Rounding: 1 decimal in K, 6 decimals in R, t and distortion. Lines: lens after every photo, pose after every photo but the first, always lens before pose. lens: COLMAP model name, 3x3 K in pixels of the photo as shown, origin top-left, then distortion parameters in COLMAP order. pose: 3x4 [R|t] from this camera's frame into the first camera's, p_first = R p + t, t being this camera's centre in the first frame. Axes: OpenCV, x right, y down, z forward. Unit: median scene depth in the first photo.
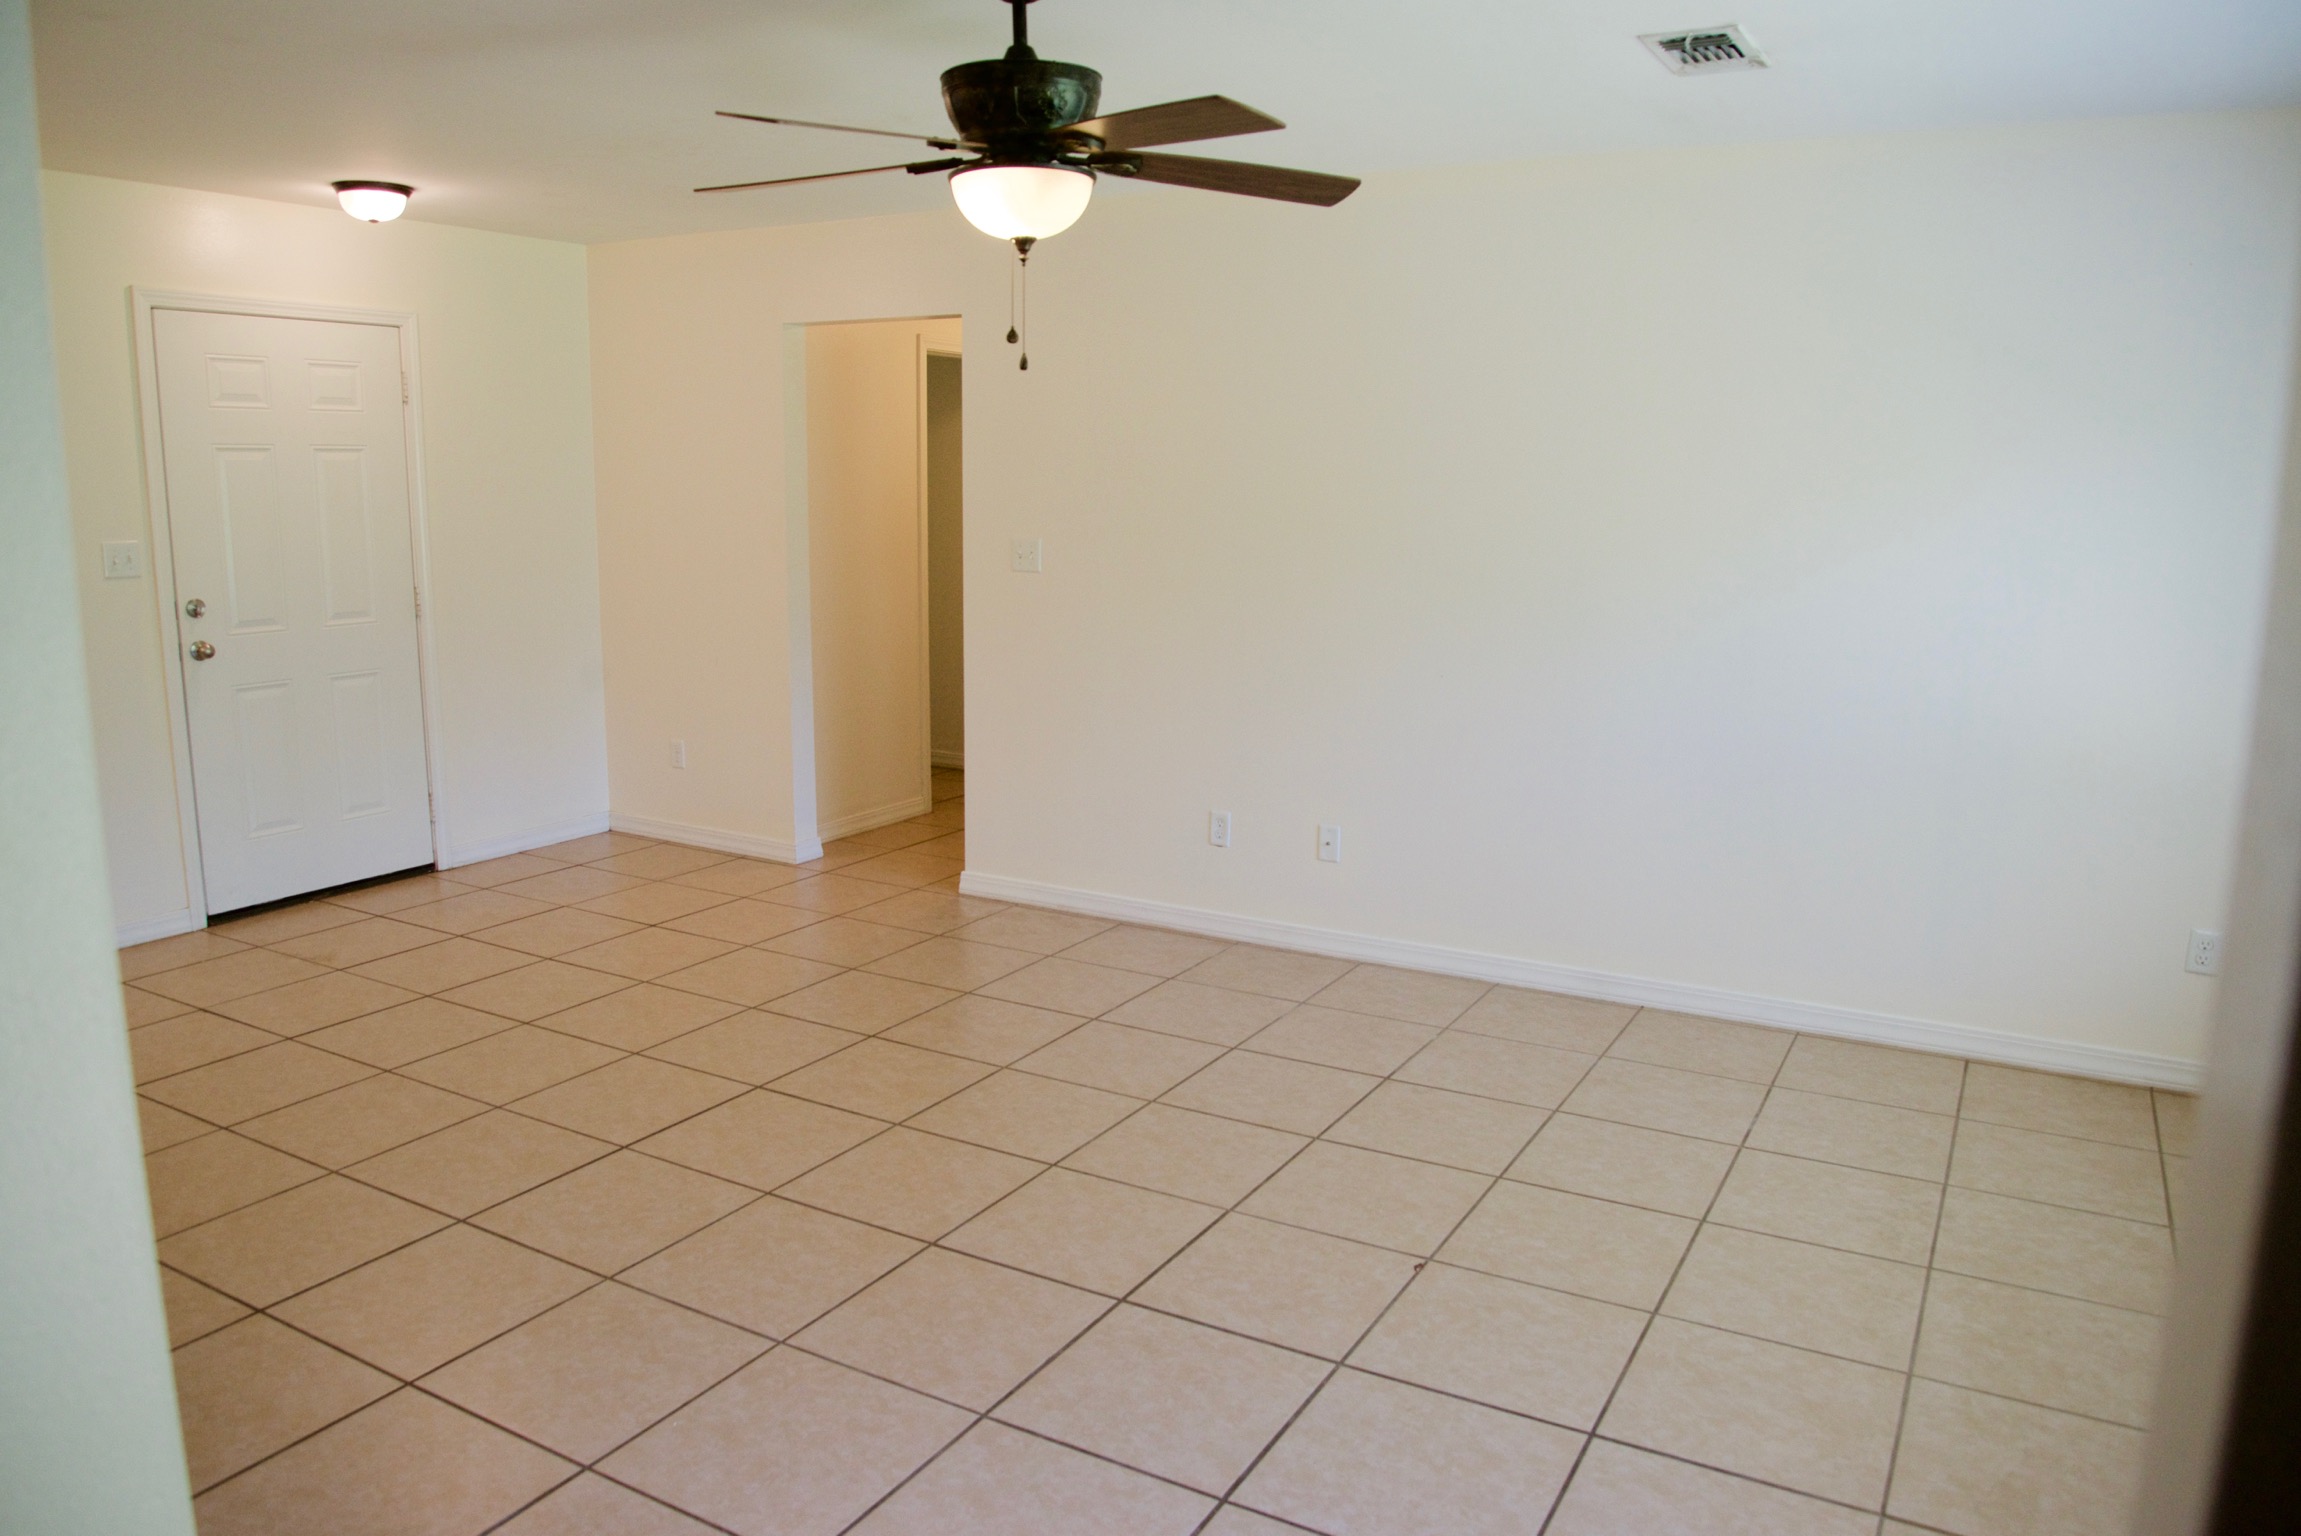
lens RADIAL K [[1571.7, 0, 1163.7], [0, 1571.7, 768.8], [0, 0, 1]] dist [-0.067824, 0.000626]
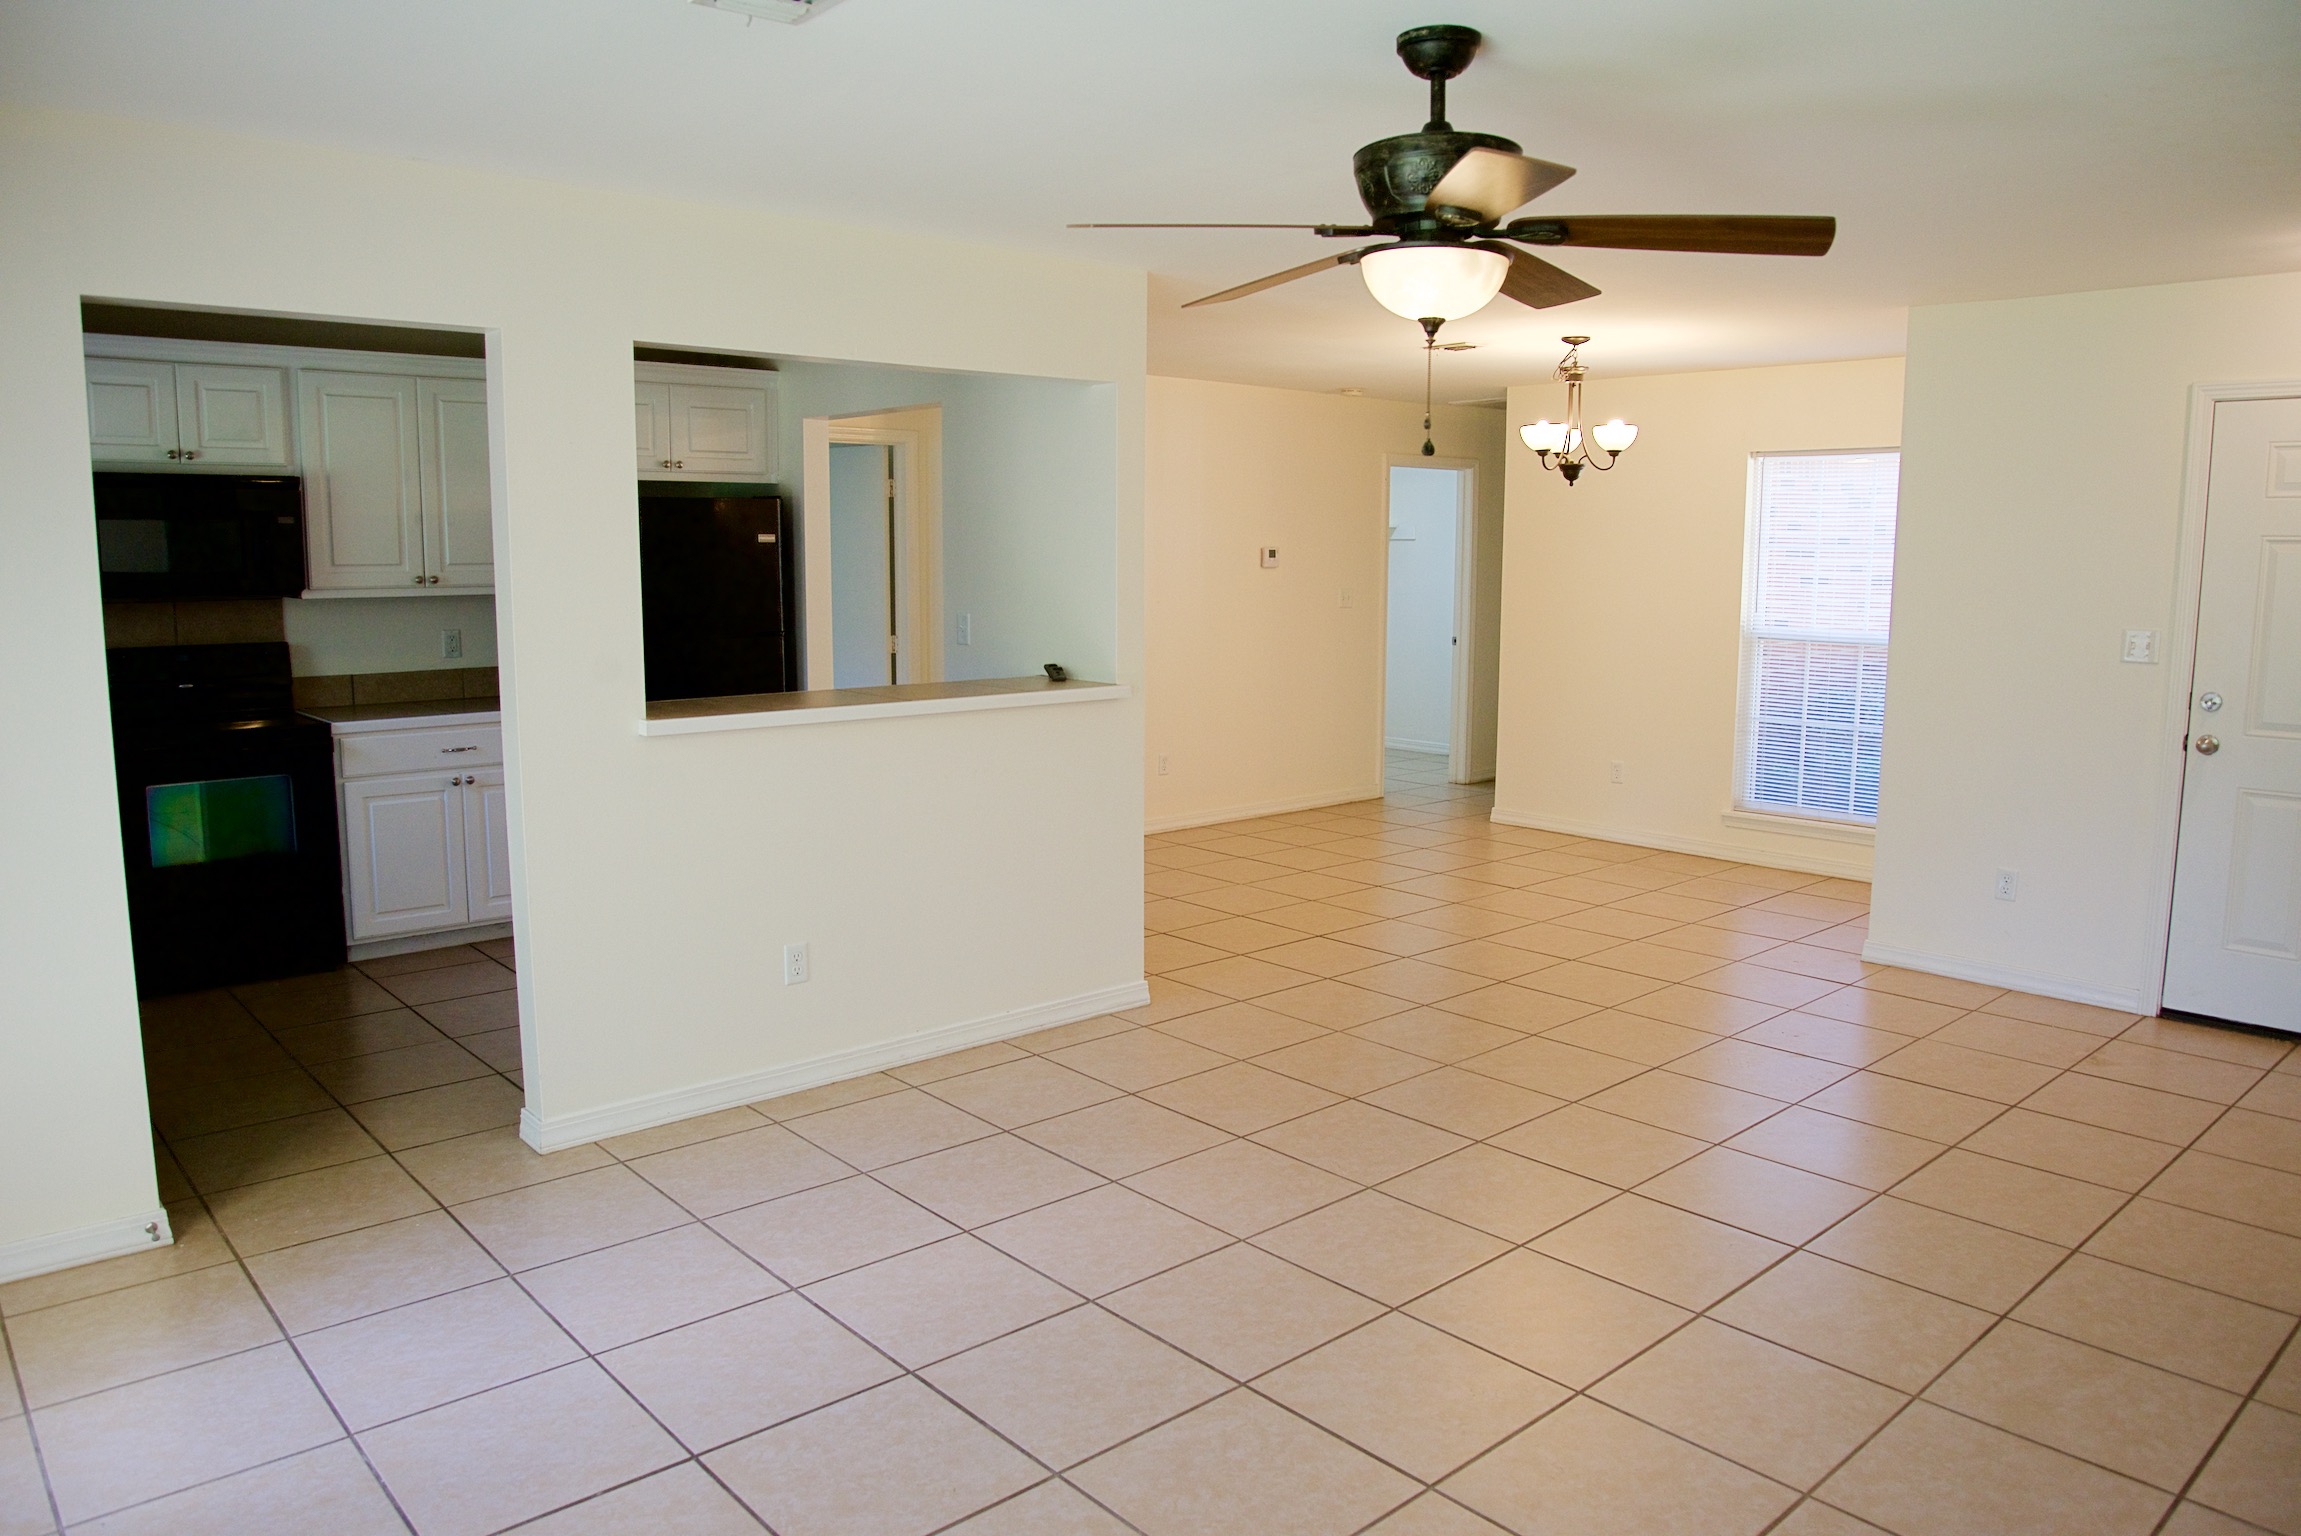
lens RADIAL K [[1571.7, 0, 1163.7], [0, 1571.7, 768.8], [0, 0, 1]] dist [-0.067824, 0.000626]
pose [[-0.314835, 0.121028, -0.941399, 0.535455], [-0.180004, 0.966224, 0.184419, -0.129645], [0.931922, 0.227517, -0.282415, 0.696477]]
